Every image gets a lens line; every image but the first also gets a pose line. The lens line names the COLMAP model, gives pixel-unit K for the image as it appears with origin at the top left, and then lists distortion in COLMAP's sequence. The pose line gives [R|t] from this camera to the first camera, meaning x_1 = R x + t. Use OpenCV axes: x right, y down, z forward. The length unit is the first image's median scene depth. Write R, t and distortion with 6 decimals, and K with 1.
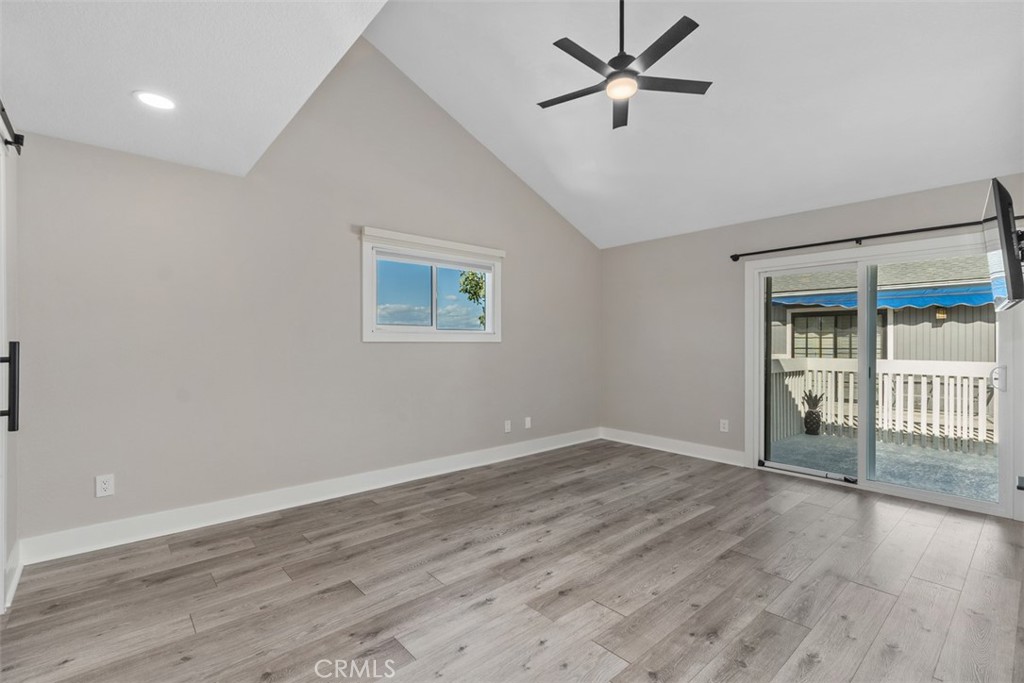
lens RADIAL K [[469.1, 0, 509.2], [0, 469.1, 343.8], [0, 0, 1]] dist [0.001949, 0.000096]
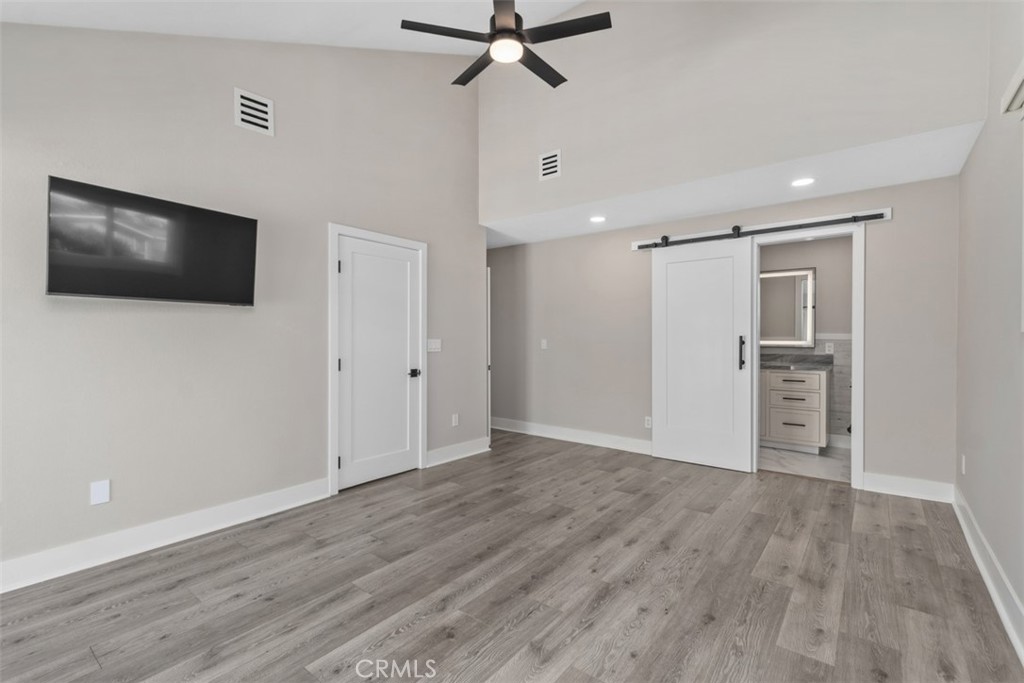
lens RADIAL K [[469.1, 0, 512.2], [0, 469.1, 338.0], [0, 0, 1]] dist [0.001949, 0.000096]
pose [[-0.982891, -0.000137, -0.184187, 0.390196], [-0.000515, 0.999998, 0.002005, 0.001259], [0.184186, 0.002065, -0.982889, 1.866922]]
